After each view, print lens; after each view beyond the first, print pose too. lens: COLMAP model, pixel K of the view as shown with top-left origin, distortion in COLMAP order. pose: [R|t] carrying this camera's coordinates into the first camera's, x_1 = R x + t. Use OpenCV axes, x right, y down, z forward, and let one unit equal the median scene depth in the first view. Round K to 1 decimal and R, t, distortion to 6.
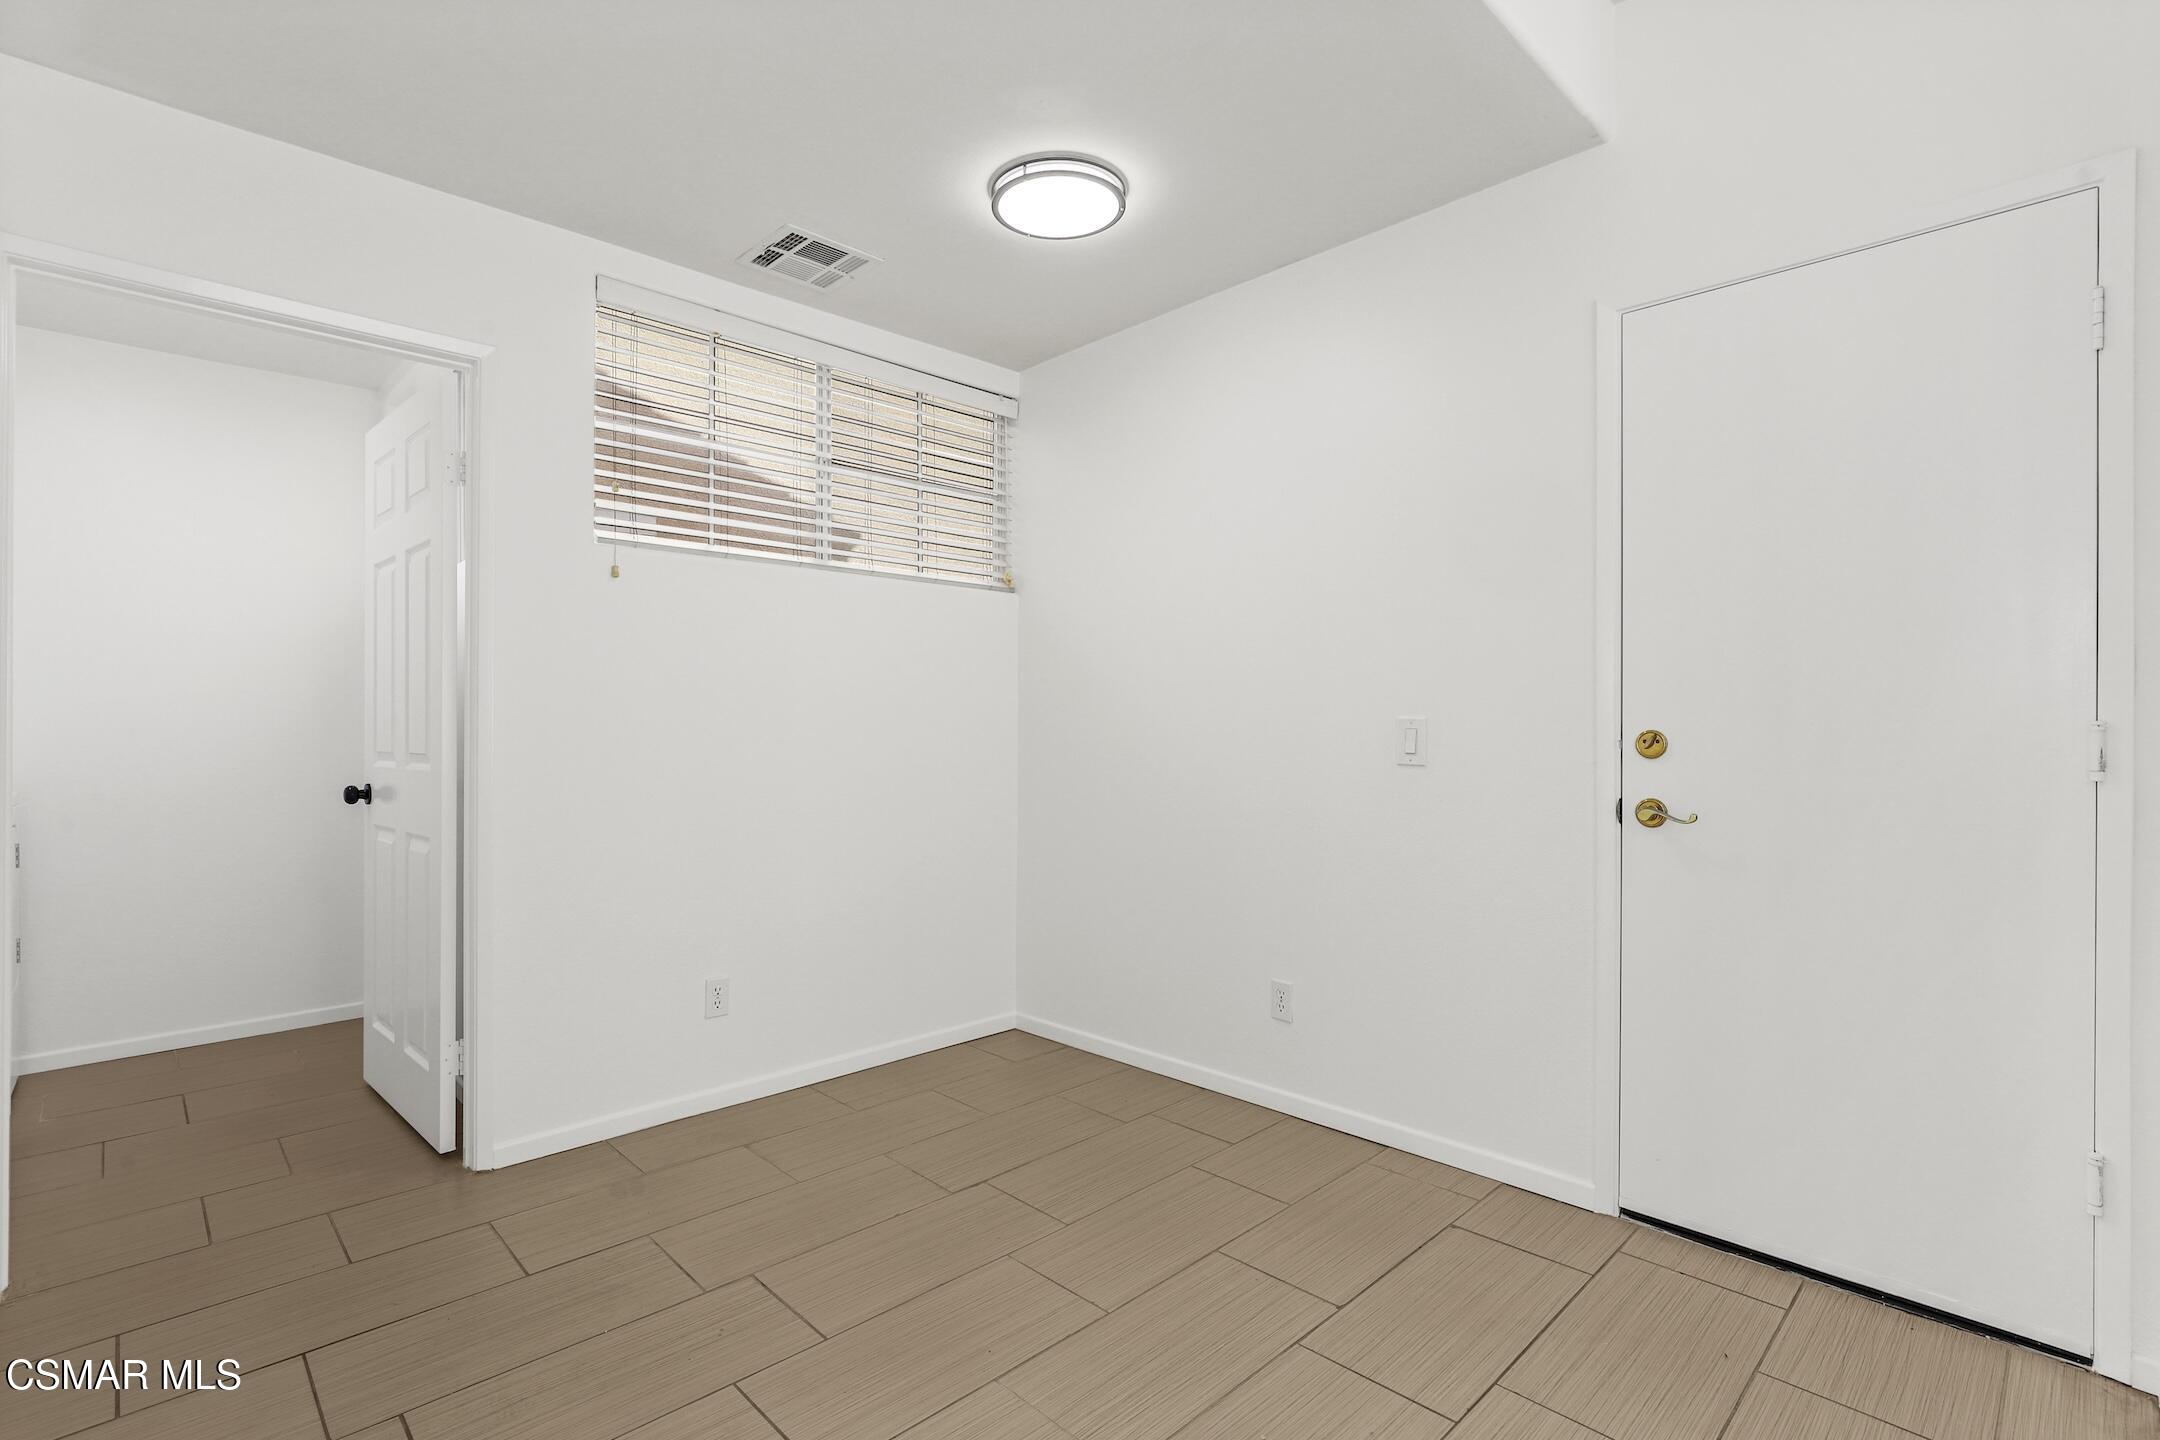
lens RADIAL K [[999.5, 0, 1067.4], [0, 999.5, 720.5], [0, 0, 1]] dist [-0.004006, 0.000559]
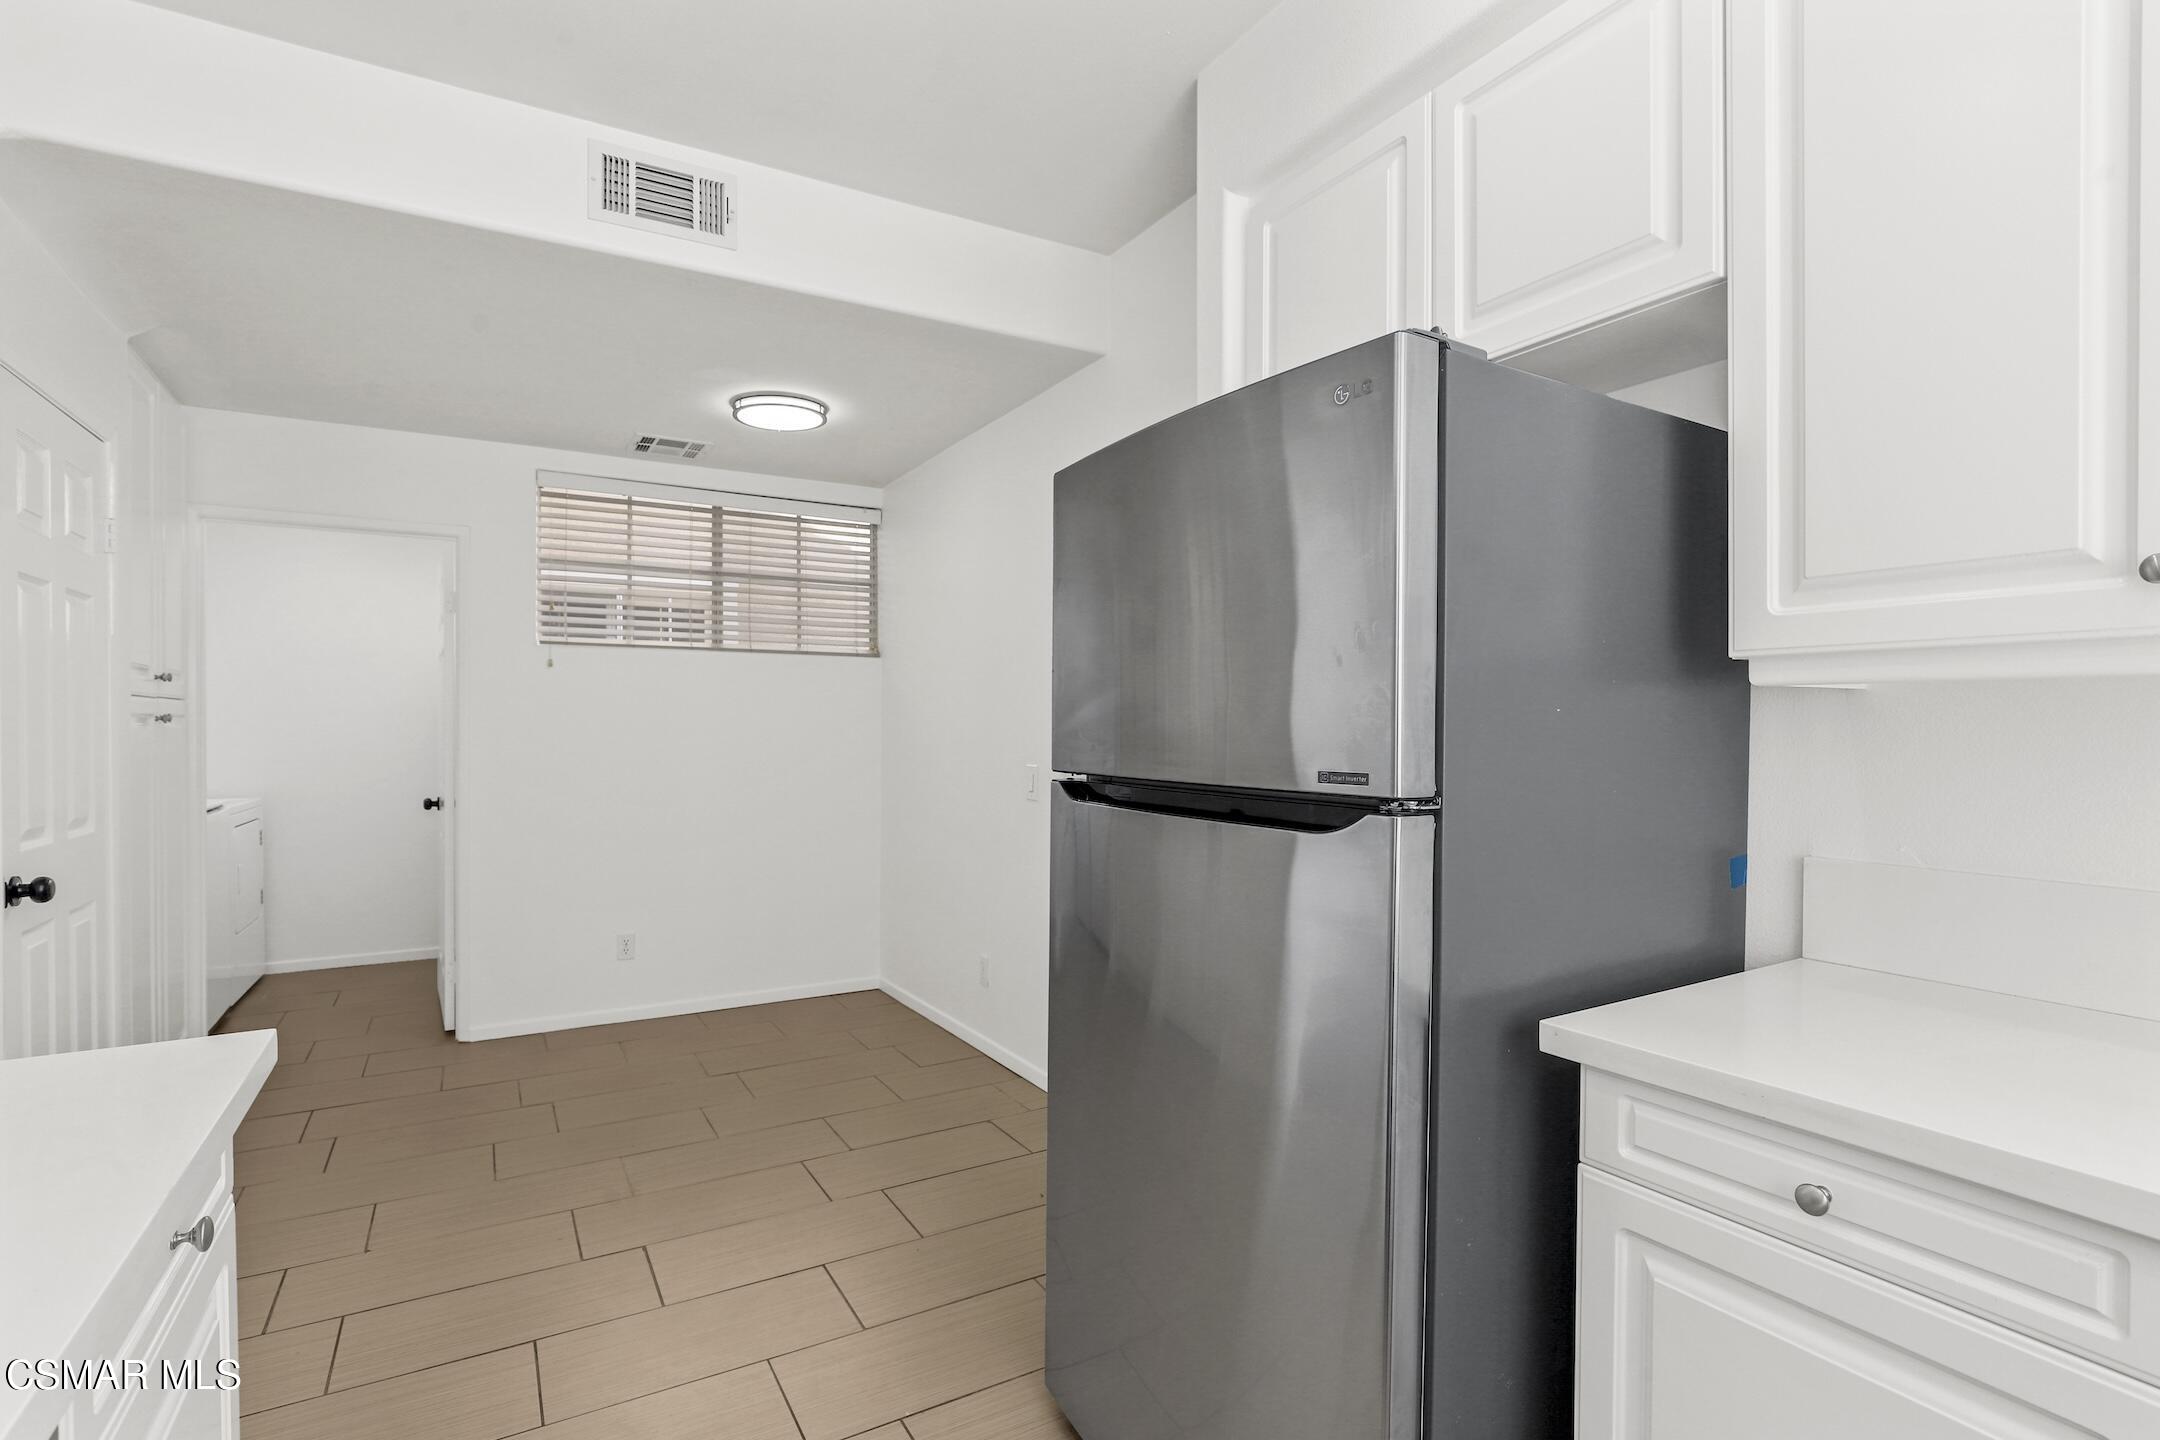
lens RADIAL K [[1039.7, 0, 1096.6], [0, 1039.7, 726.4], [0, 0, 1]] dist [-0.003370, -0.001602]
pose [[0.972549, 0.002538, -0.232684, 0.678220], [-0.000016, 0.999941, 0.010840, -0.064848], [0.232698, -0.010539, 0.972492, -0.327922]]
